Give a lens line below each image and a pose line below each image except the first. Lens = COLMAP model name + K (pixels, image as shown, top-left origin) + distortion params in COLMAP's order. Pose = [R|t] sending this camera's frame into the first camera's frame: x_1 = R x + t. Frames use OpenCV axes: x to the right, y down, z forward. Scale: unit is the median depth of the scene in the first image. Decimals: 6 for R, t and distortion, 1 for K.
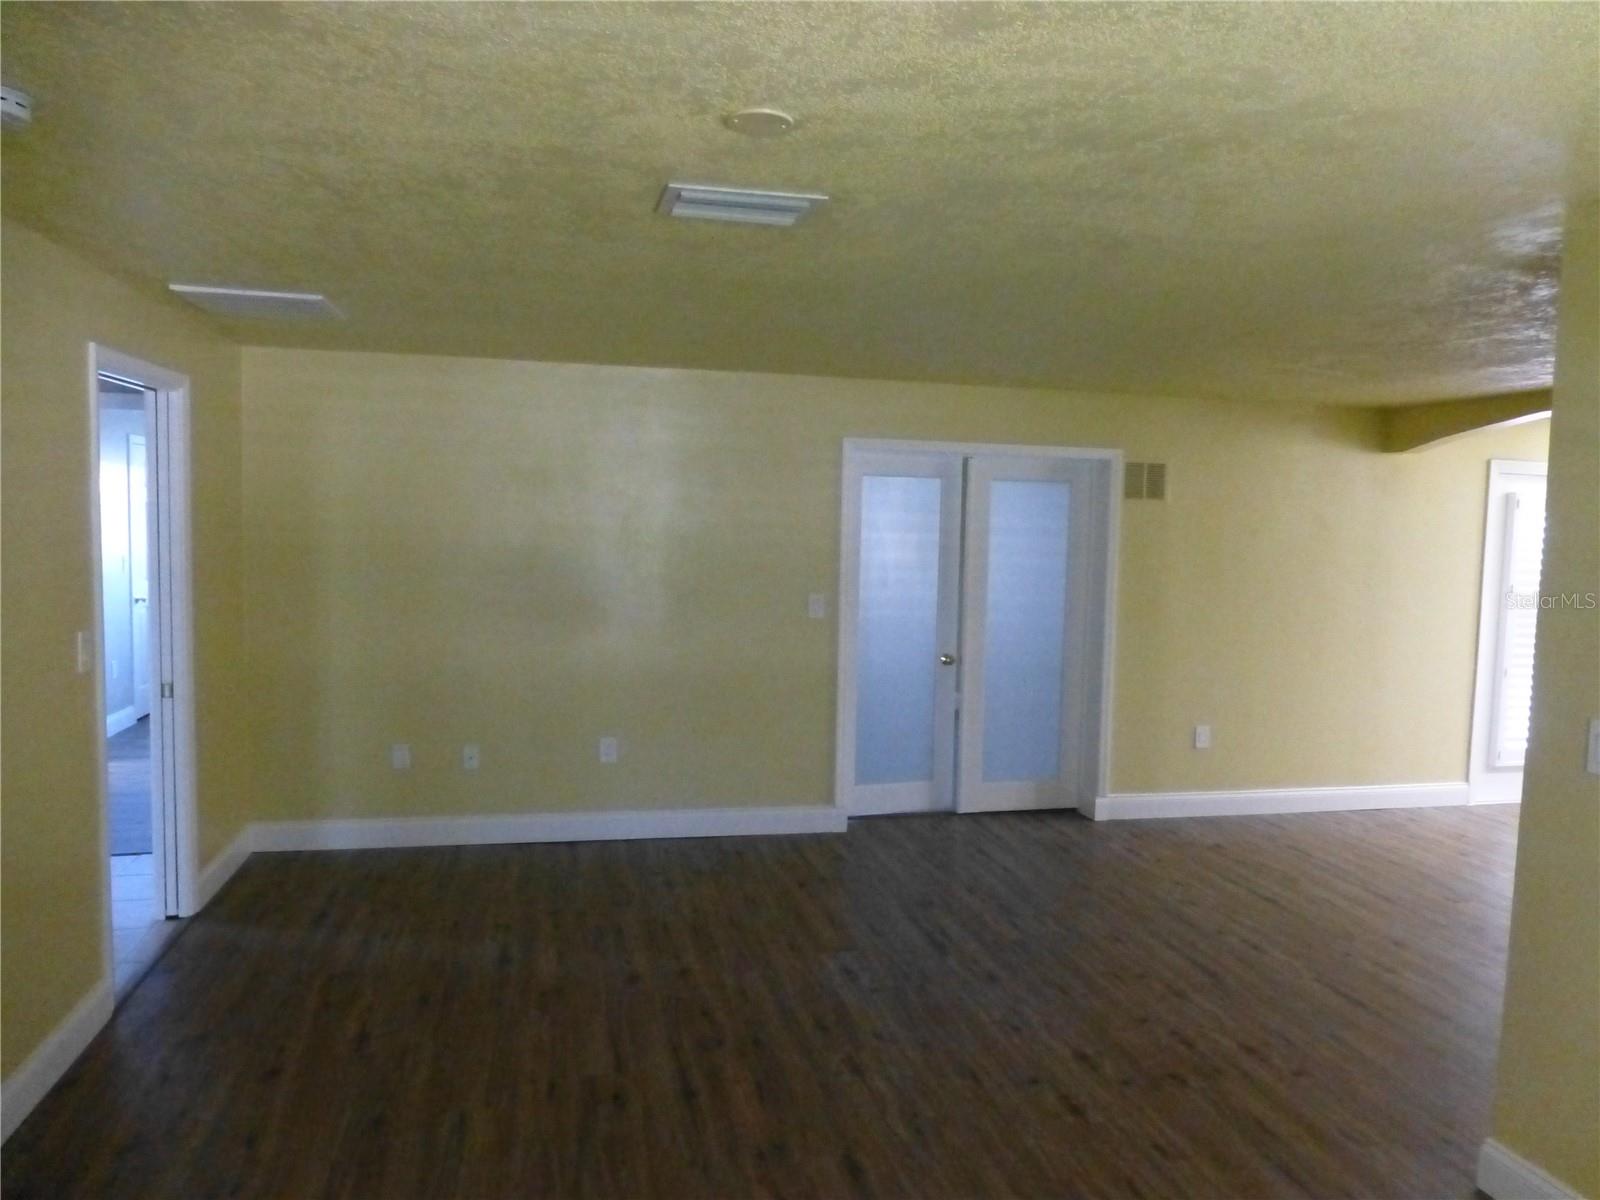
lens RADIAL K [[1136.2, 0, 803.0], [0, 1136.2, 603.9], [0, 0, 1]] dist [-0.005617, -0.045992]
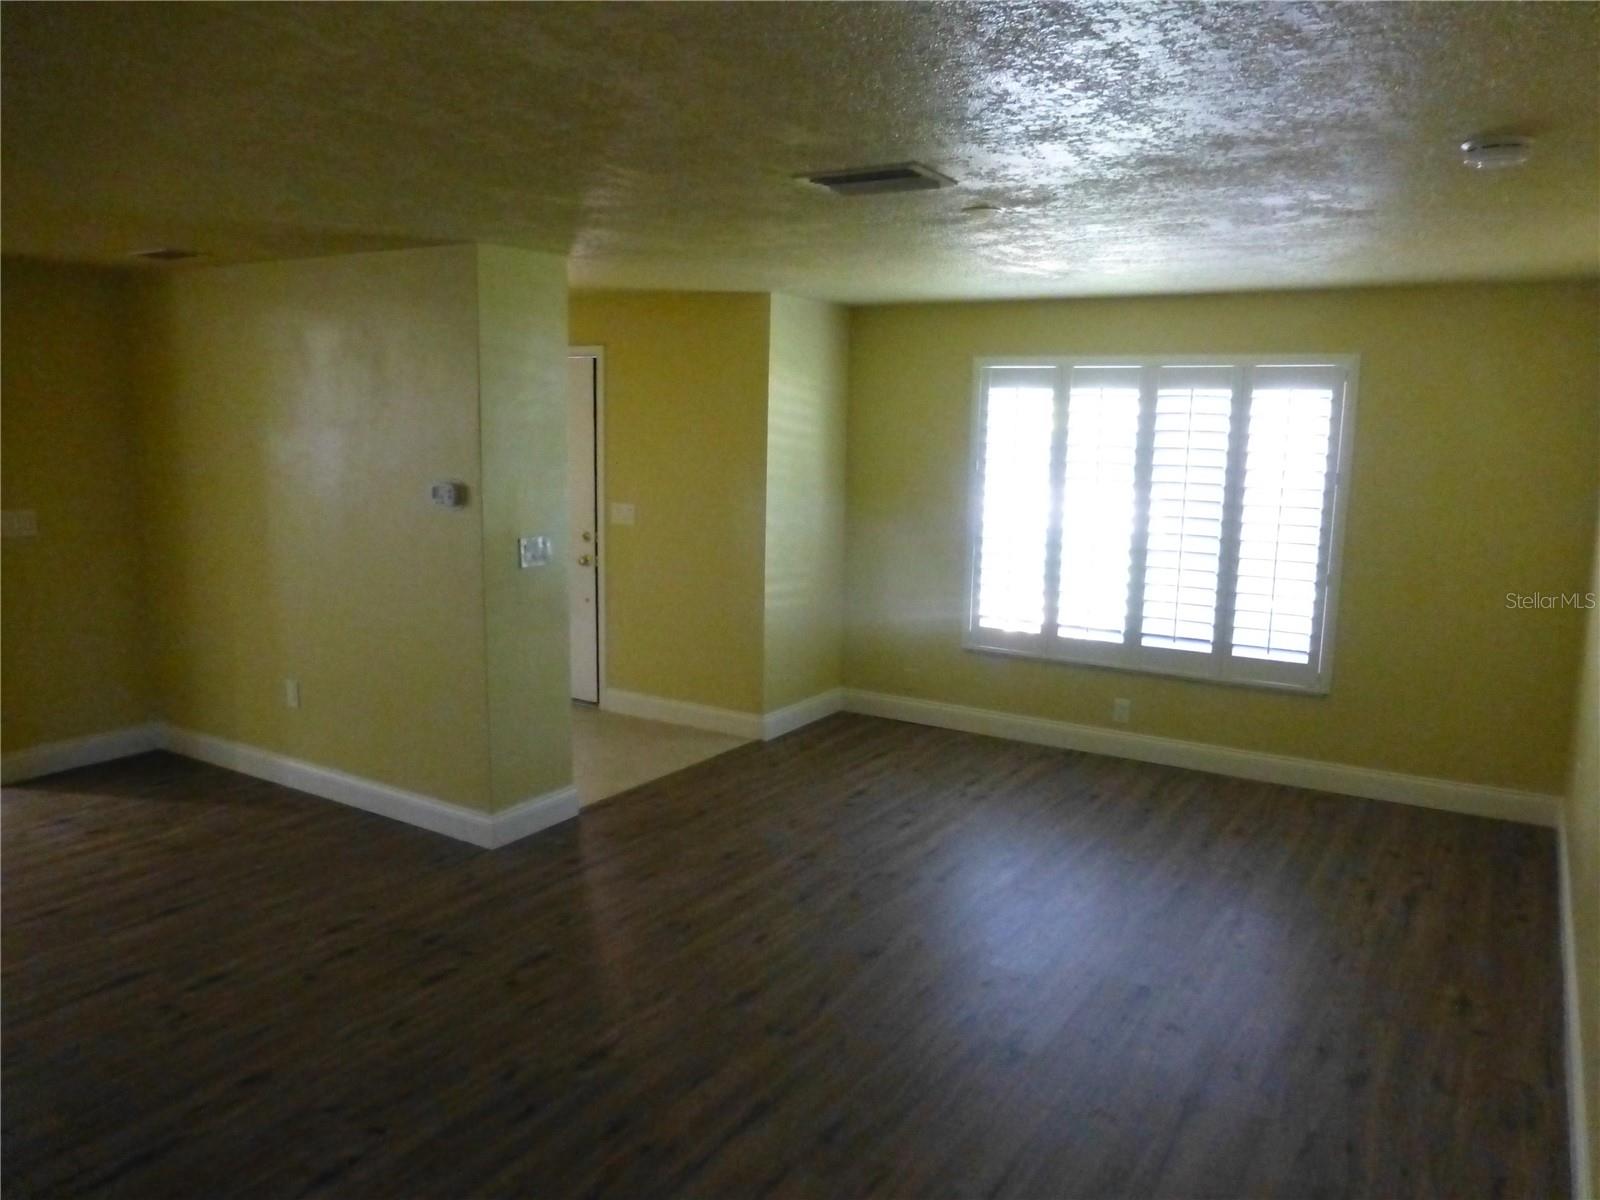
lens RADIAL K [[1151.3, 0, 803.4], [0, 1151.3, 606.1], [0, 0, 1]] dist [-0.024226, -0.005352]
pose [[-0.710764, -0.140803, 0.689194, -0.652308], [0.025904, 0.973858, 0.225675, -0.141252], [-0.702953, 0.178255, -0.688536, 1.457939]]
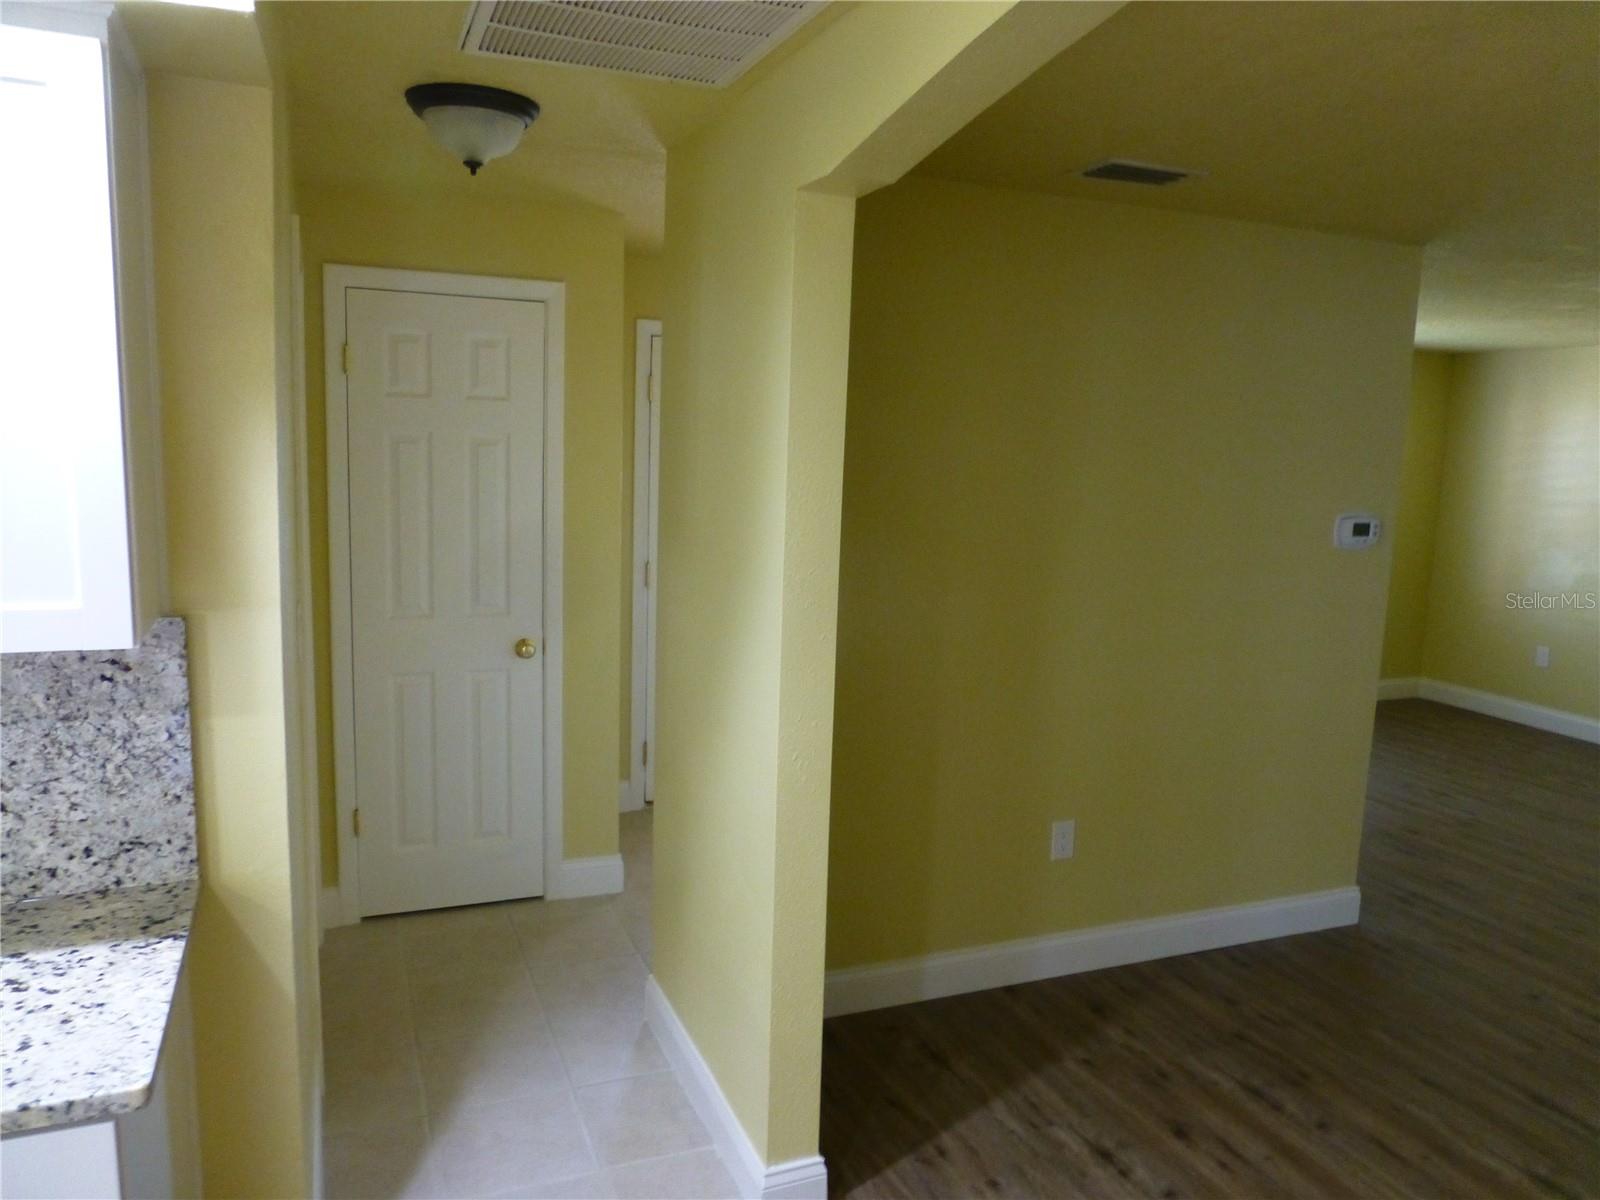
lens RADIAL K [[1151.3, 0, 803.4], [0, 1151.3, 606.1], [0, 0, 1]] dist [-0.024226, -0.005352]
pose [[-0.984320, -0.021813, -0.175036, 1.312563], [-0.060799, 0.973469, 0.220592, -0.128680], [0.165580, 0.227775, -0.959532, 1.832991]]
